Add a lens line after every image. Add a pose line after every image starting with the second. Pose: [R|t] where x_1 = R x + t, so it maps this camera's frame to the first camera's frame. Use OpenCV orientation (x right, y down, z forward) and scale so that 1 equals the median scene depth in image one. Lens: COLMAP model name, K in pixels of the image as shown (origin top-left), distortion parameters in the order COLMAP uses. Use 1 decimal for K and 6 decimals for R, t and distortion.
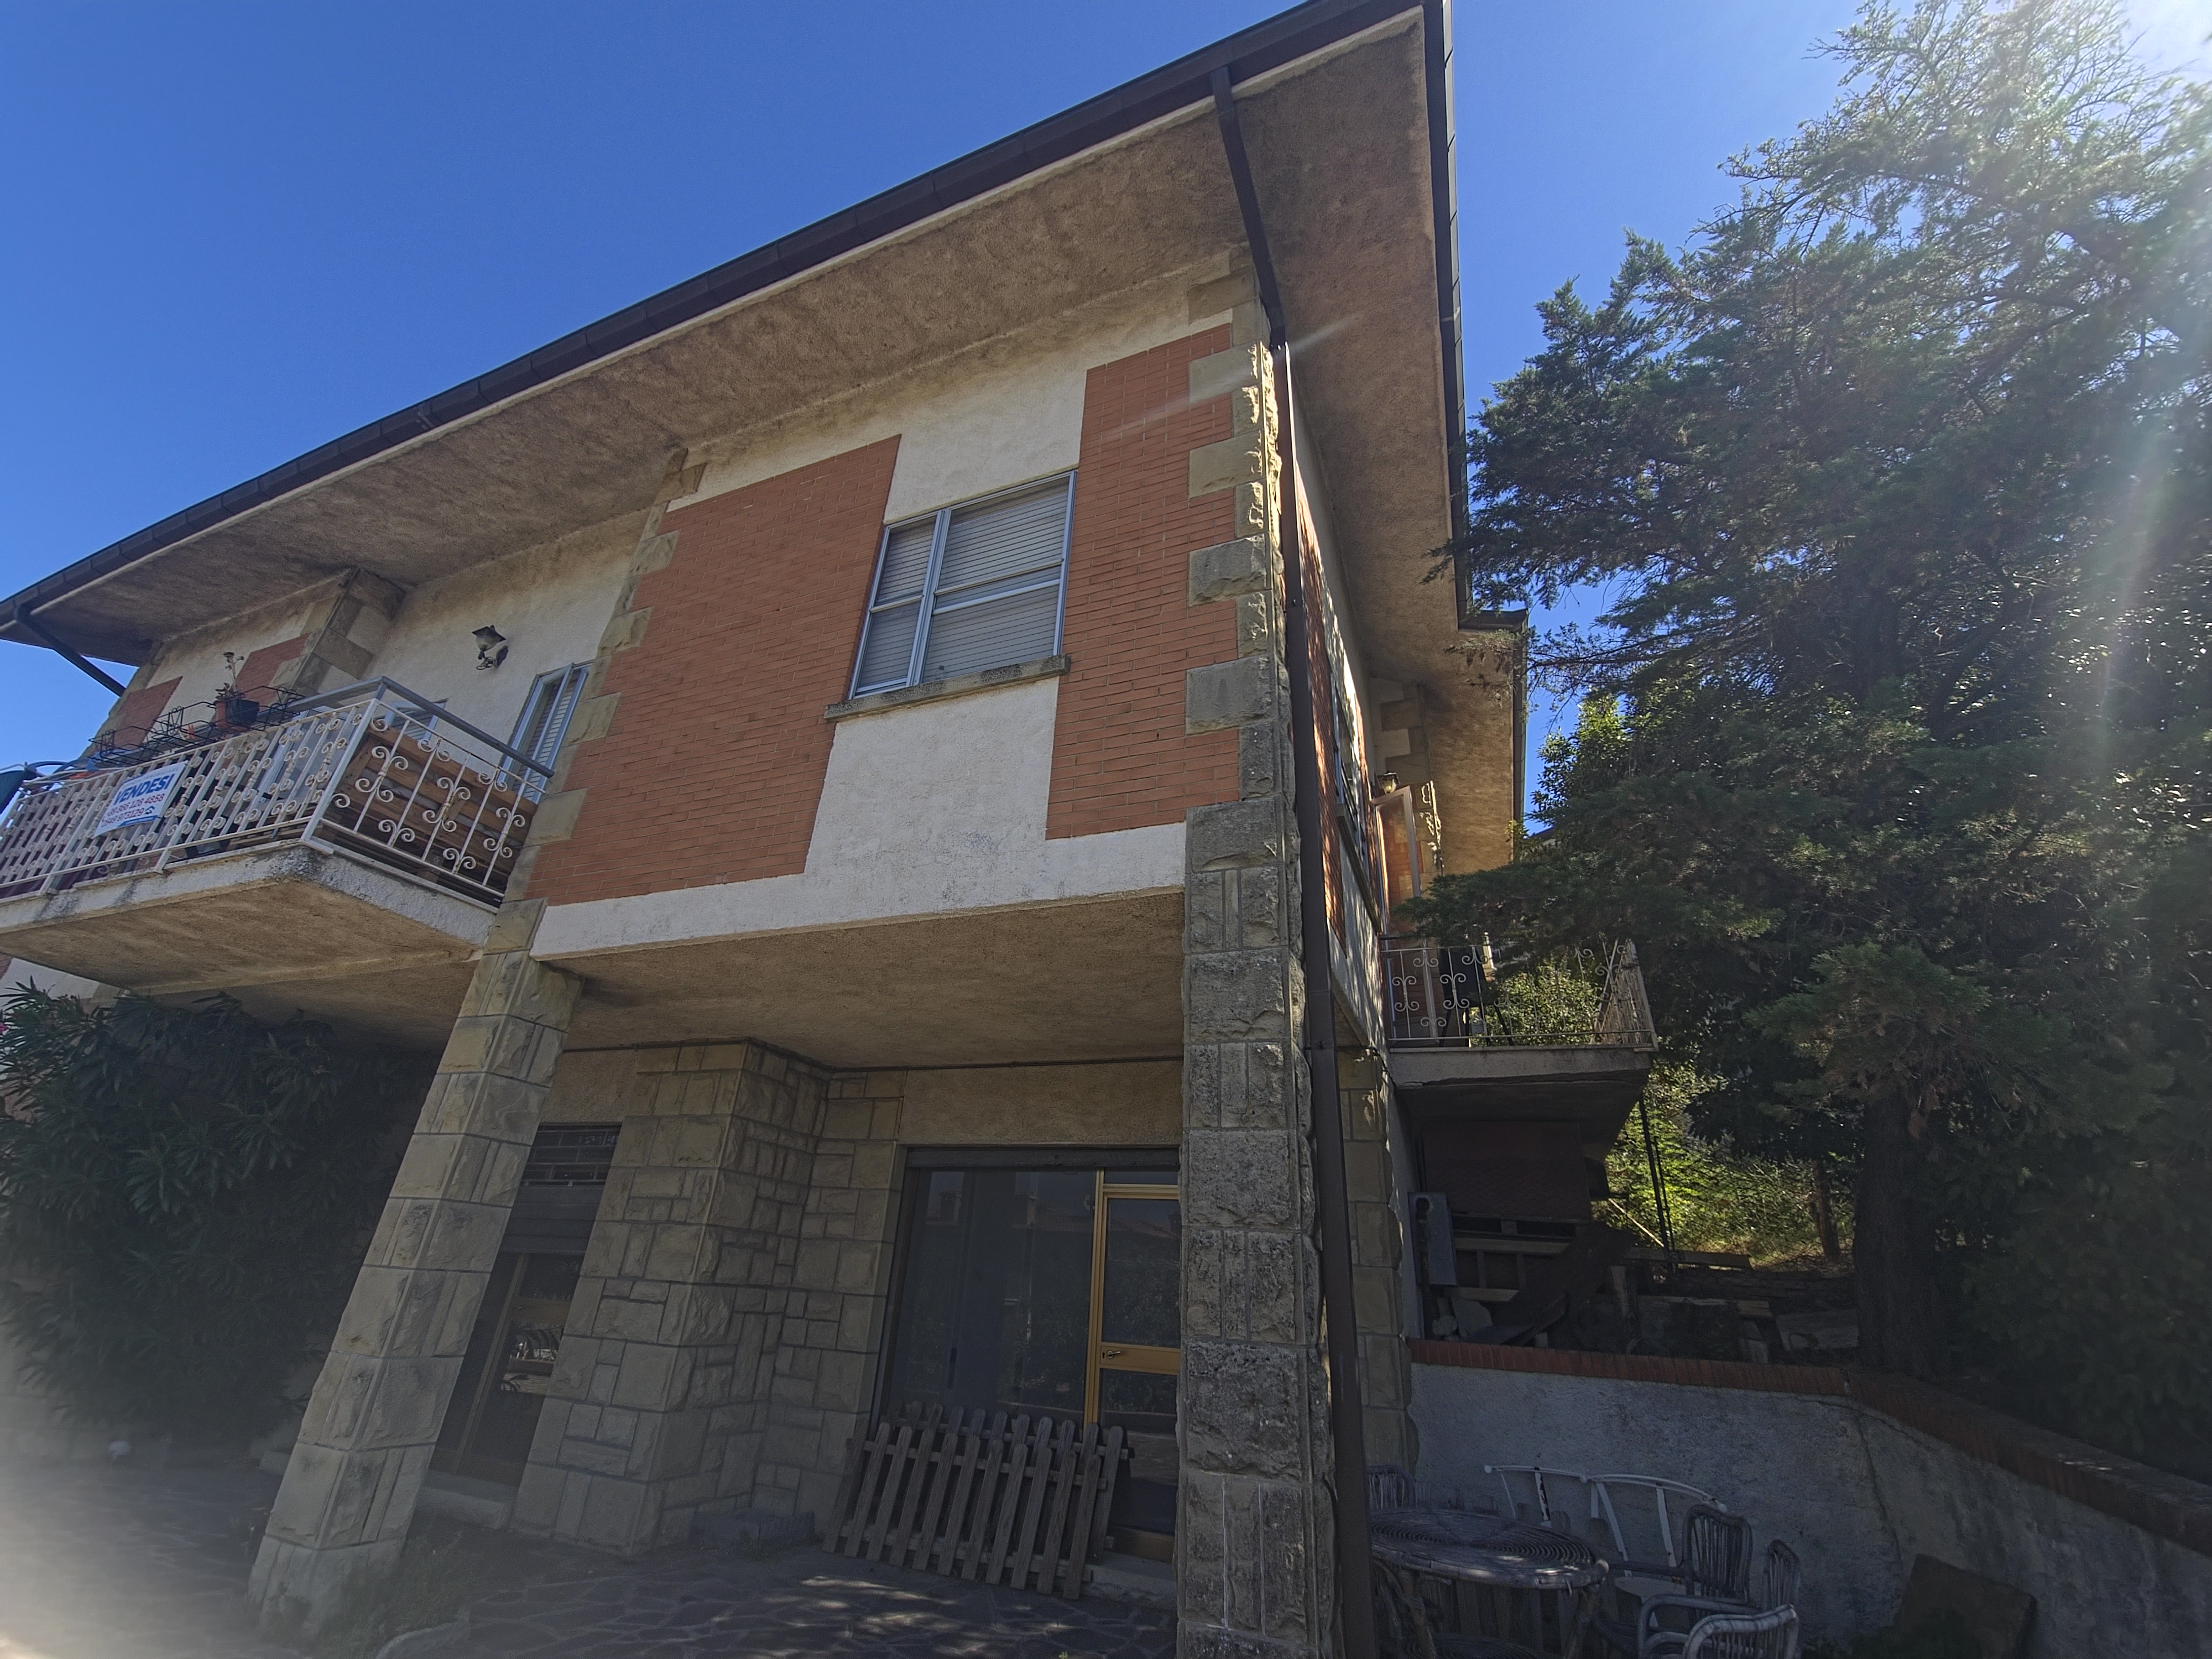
lens RADIAL K [[915.7, 0, 1100.4], [0, 915.7, 824.9], [0, 0, 1]] dist [0.007322, -0.006849]
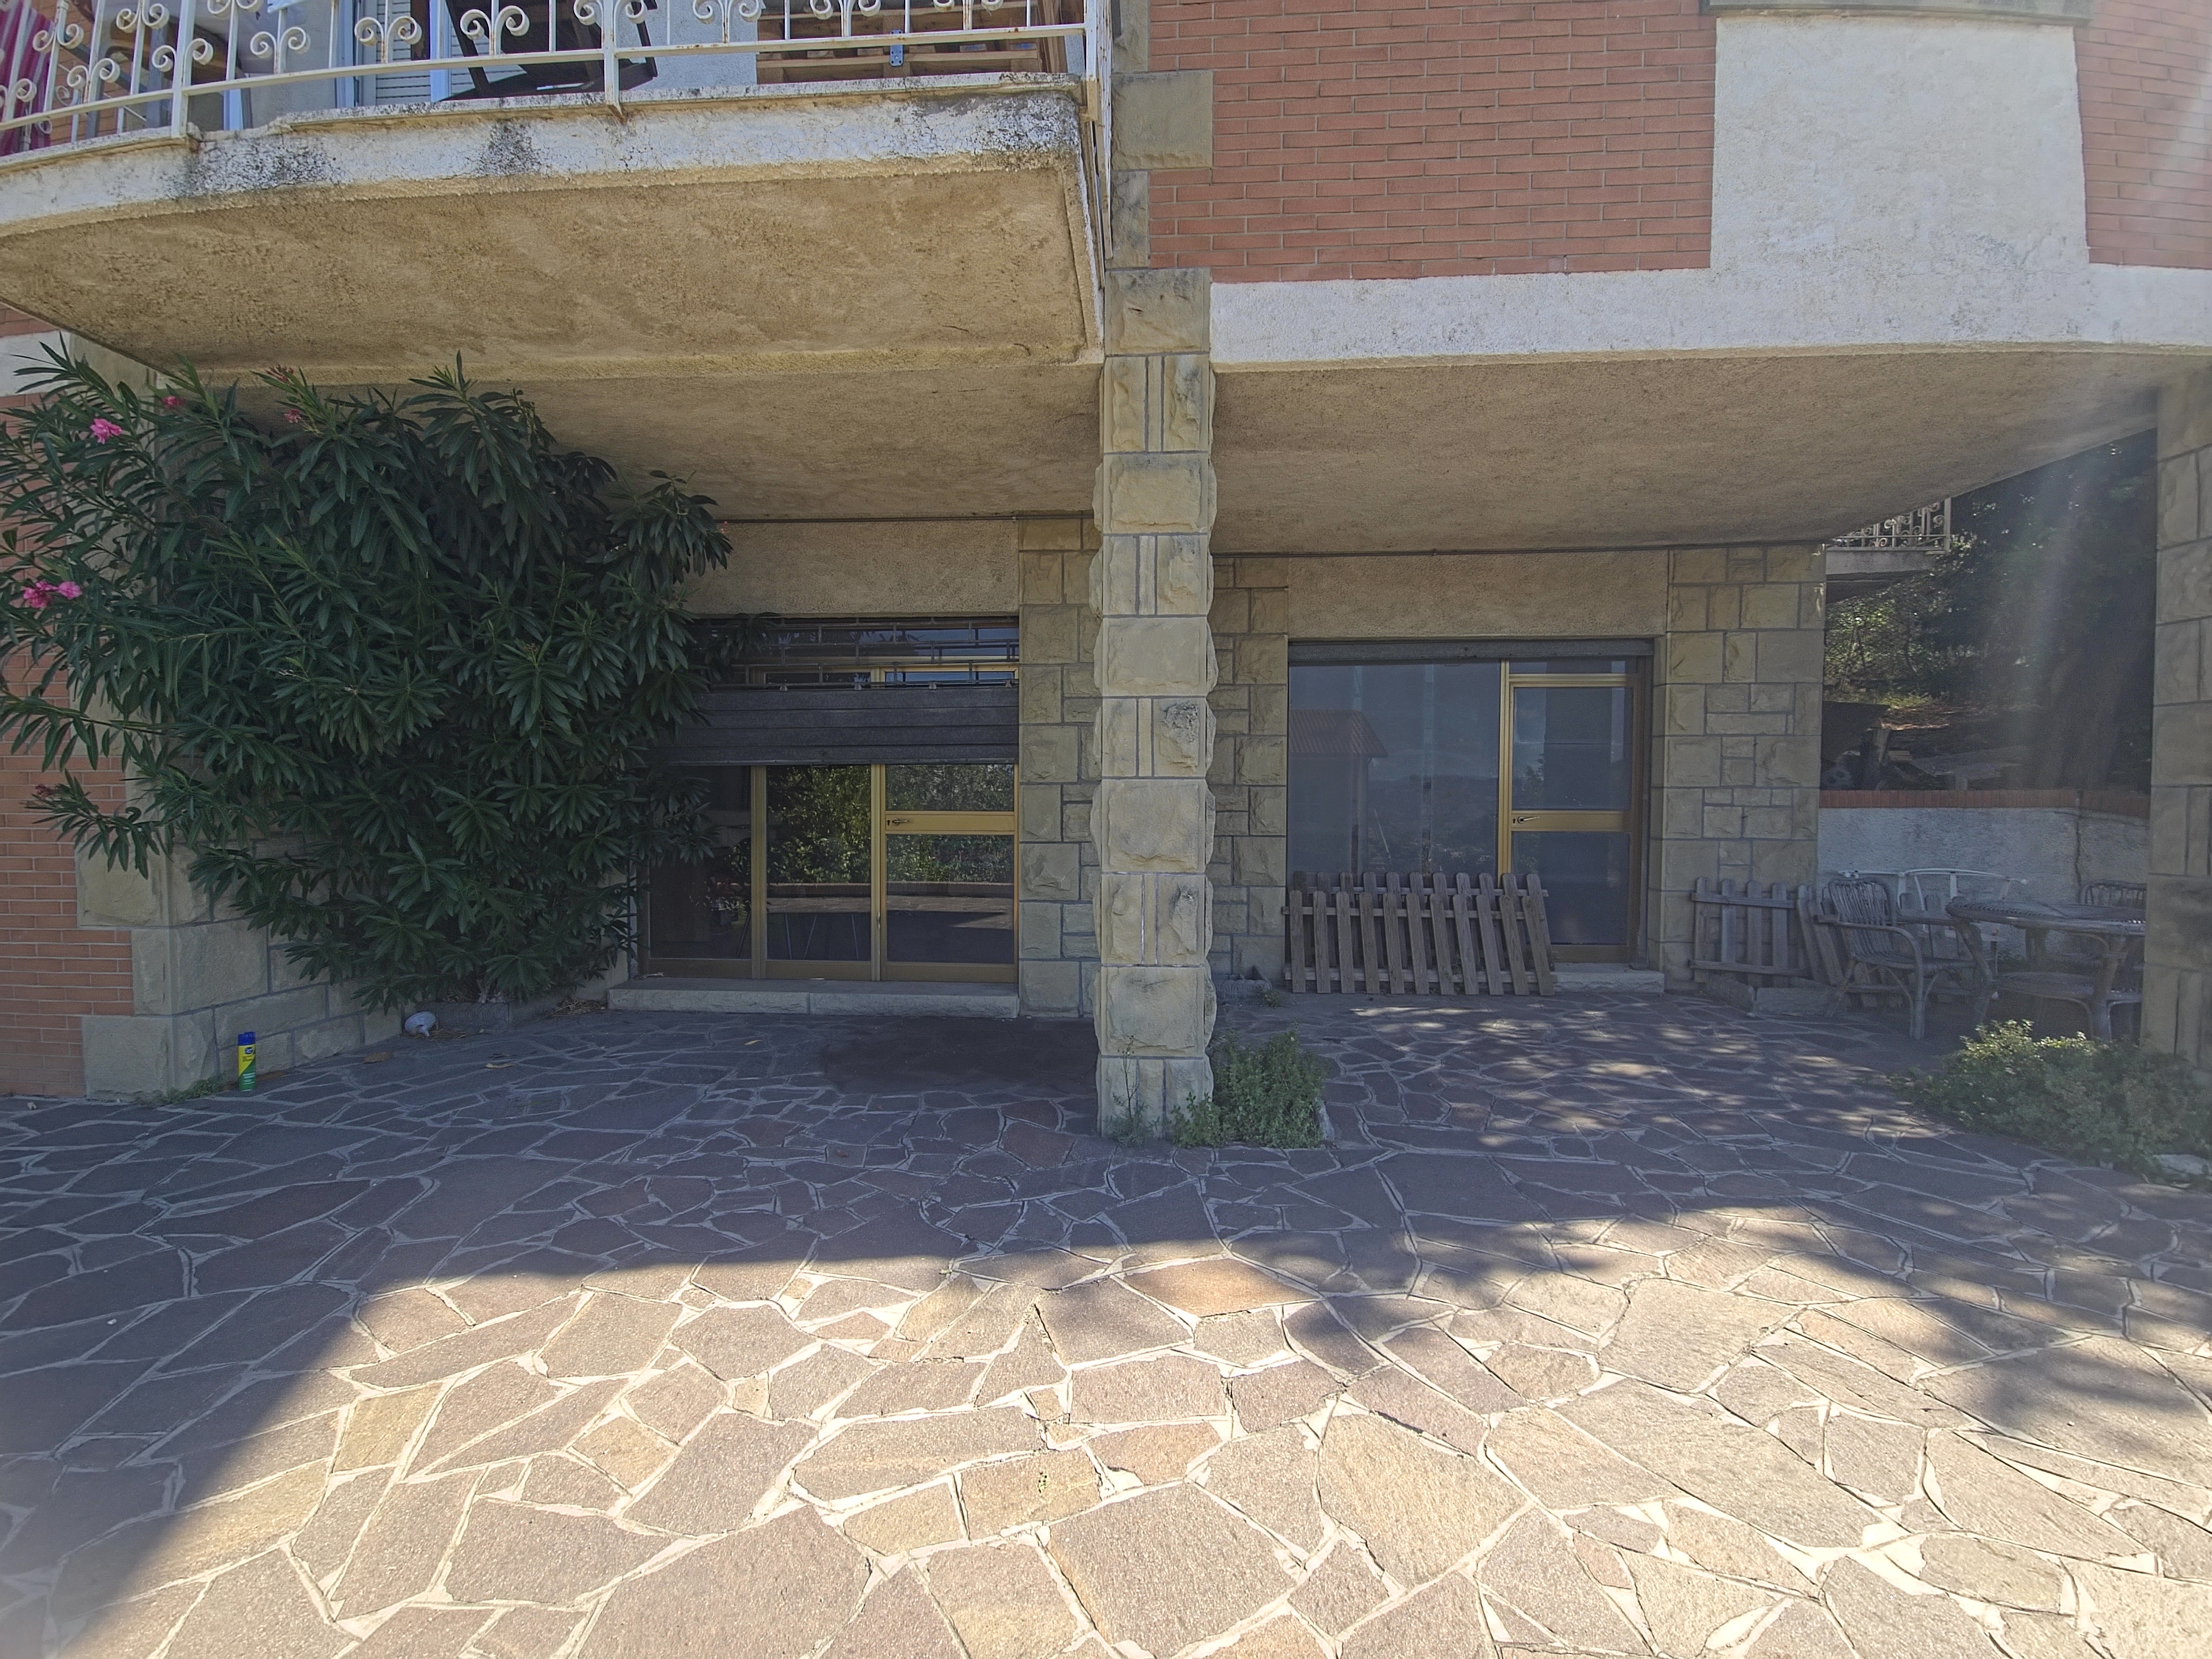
lens RADIAL K [[909.6, 0, 1096.0], [0, 909.6, 825.6], [0, 0, 1]] dist [0.005921, -0.005690]
pose [[0.944321, -0.069773, 0.321542, -0.870616], [-0.099805, 0.870468, 0.482000, 0.114658], [-0.313523, -0.487254, 0.815038, 0.283458]]
